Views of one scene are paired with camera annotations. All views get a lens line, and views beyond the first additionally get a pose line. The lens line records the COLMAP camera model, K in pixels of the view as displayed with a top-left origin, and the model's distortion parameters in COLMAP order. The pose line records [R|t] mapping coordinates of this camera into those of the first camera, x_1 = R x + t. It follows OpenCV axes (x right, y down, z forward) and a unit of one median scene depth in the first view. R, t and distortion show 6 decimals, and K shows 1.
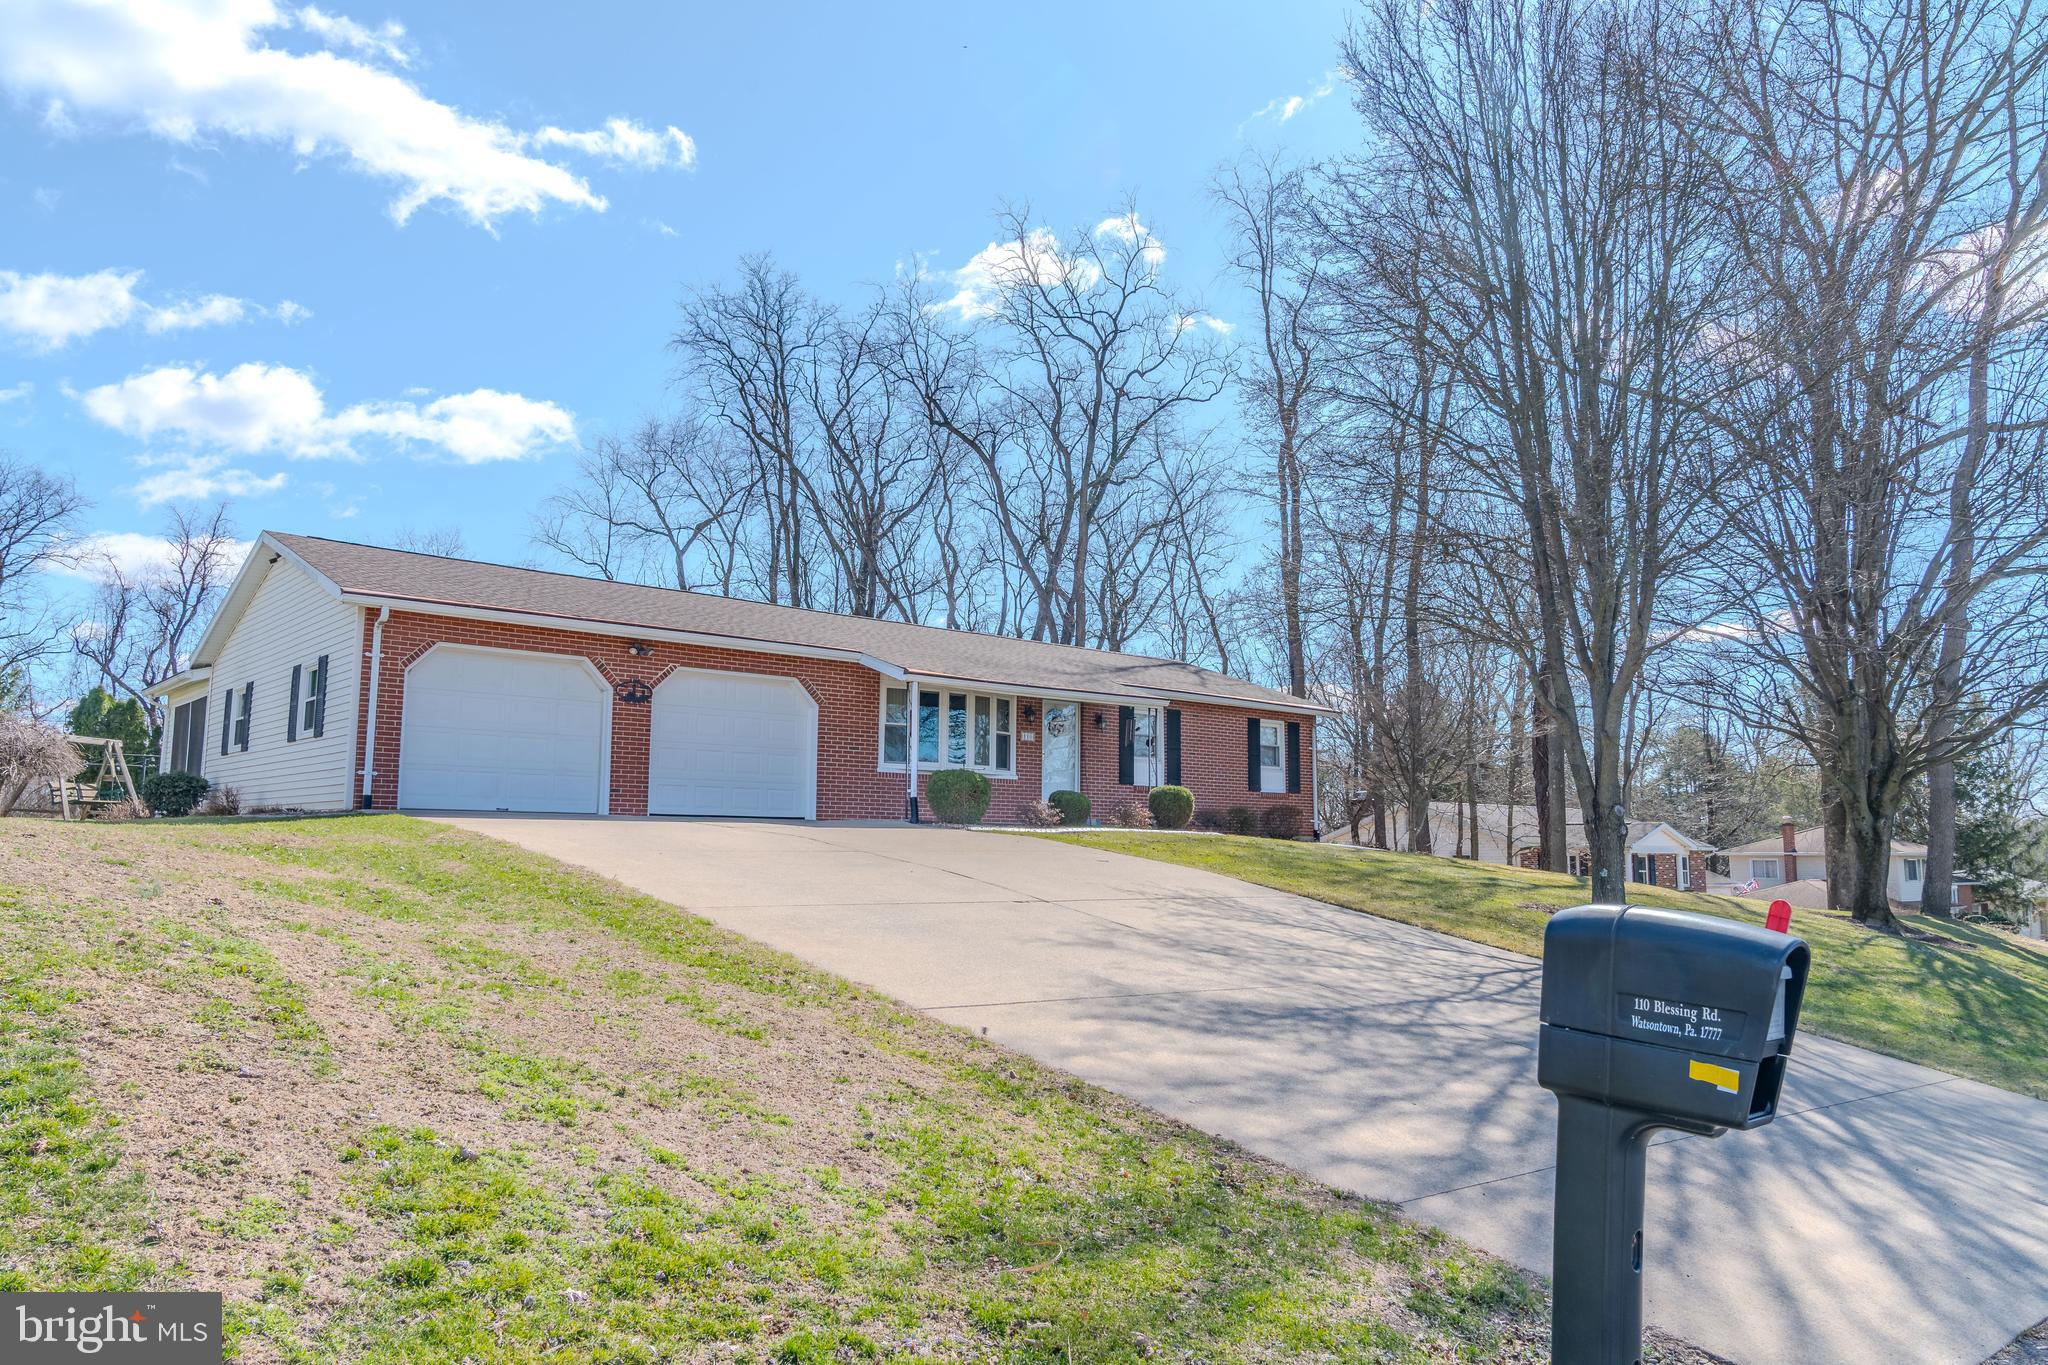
lens RADIAL K [[1387.4, 0, 1007.3], [0, 1387.4, 681.3], [0, 0, 1]] dist [-0.023442, 0.019890]
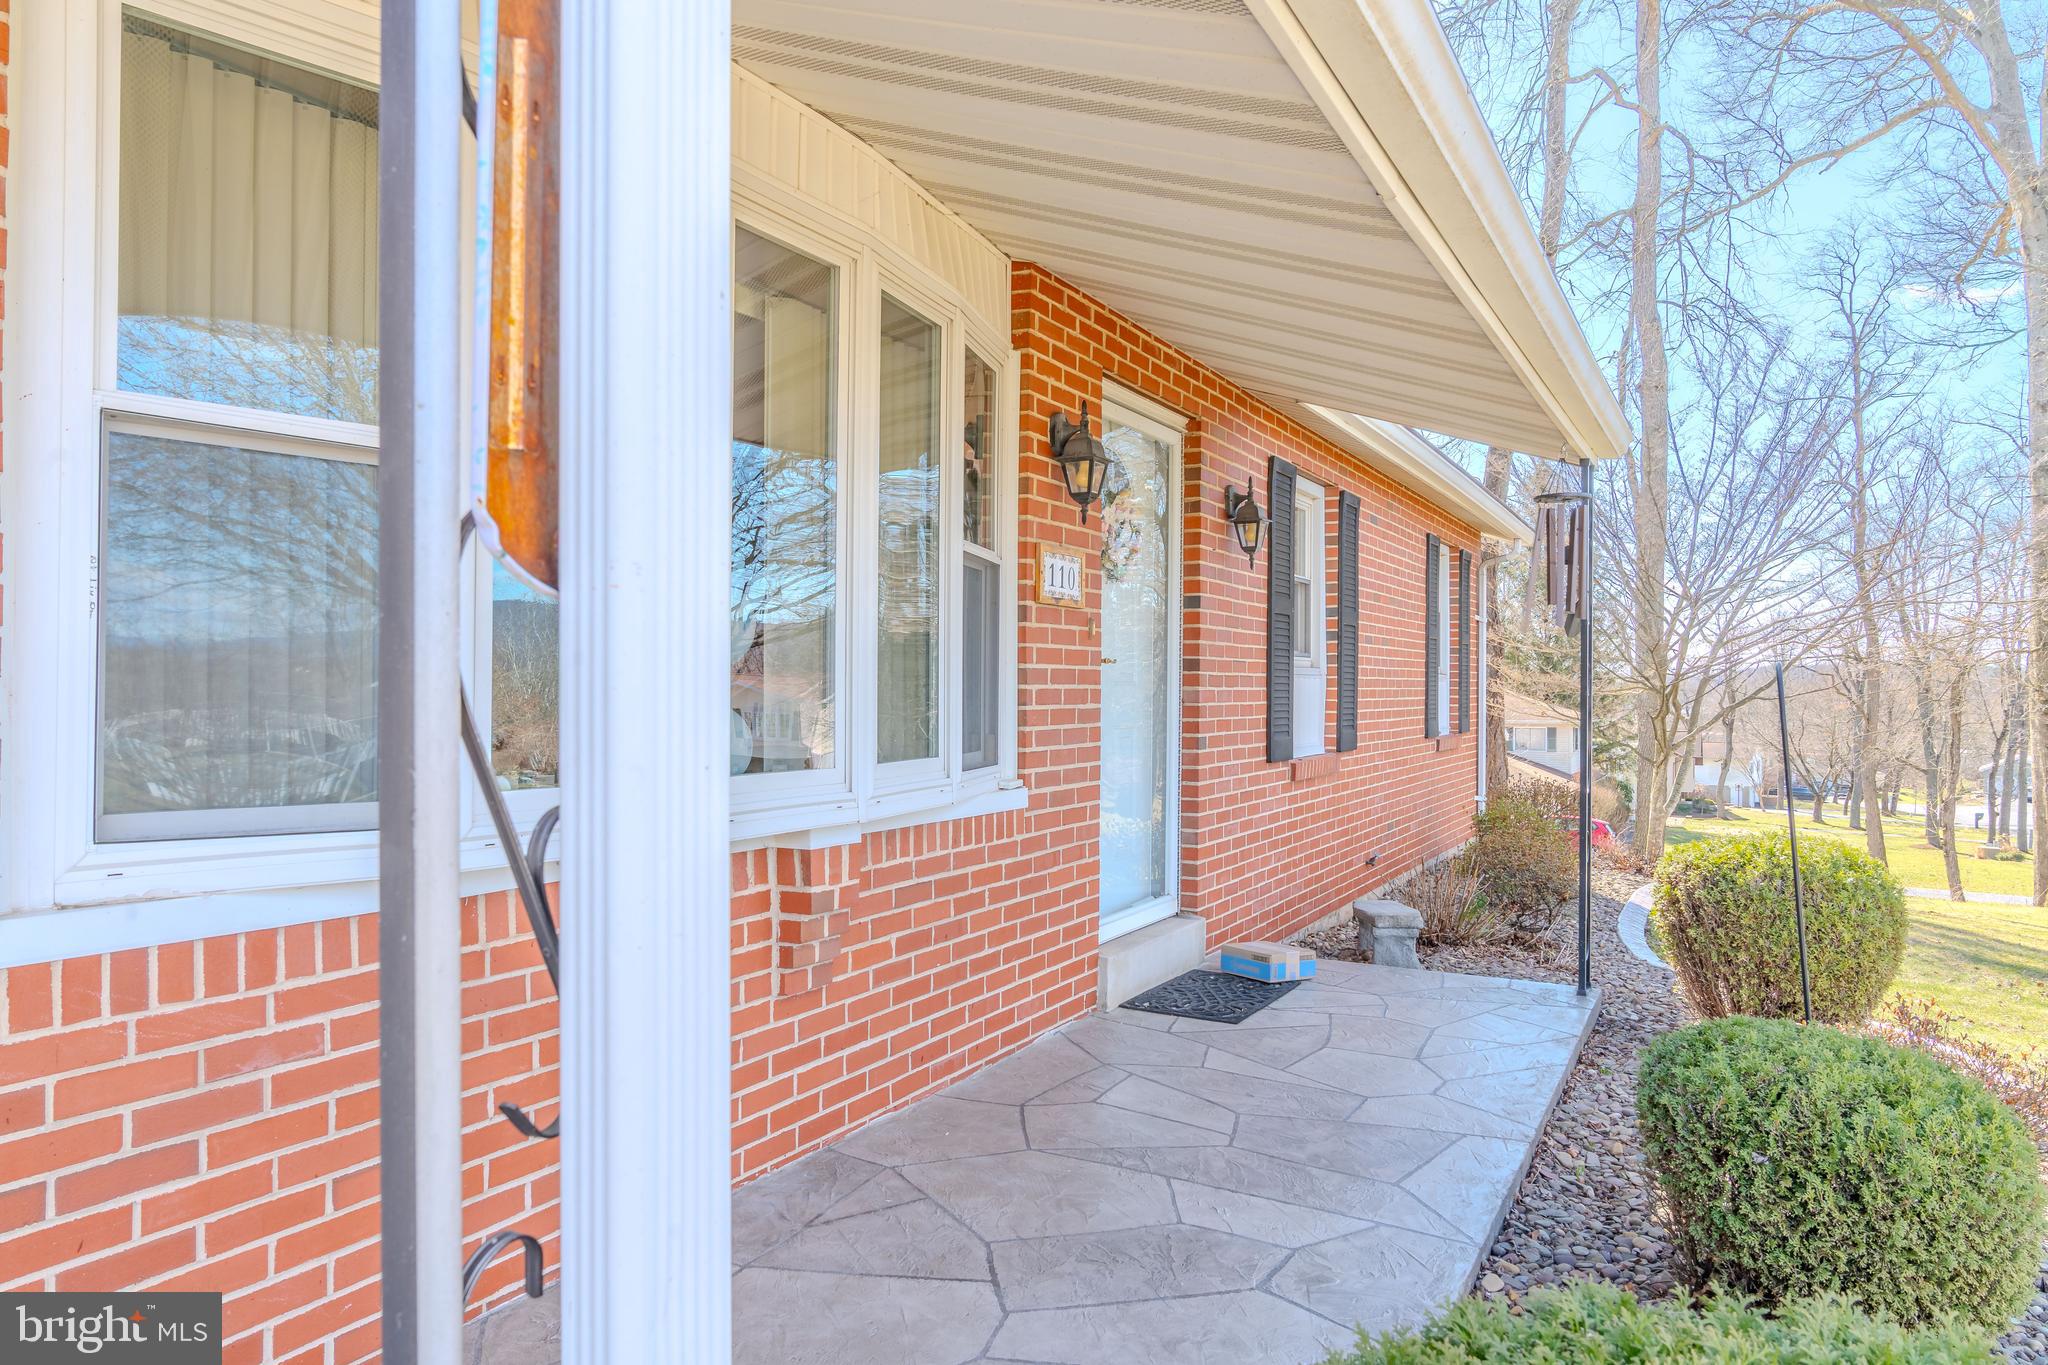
lens RADIAL K [[1387.4, 0, 1014.3], [0, 1387.4, 684.4], [0, 0, 1]] dist [-0.023442, 0.019890]
pose [[0.932860, -0.003555, 0.360221, -0.058199], [-0.040703, 0.992508, 0.115204, 0.031526], [-0.357931, -0.122132, 0.925726, 0.795324]]
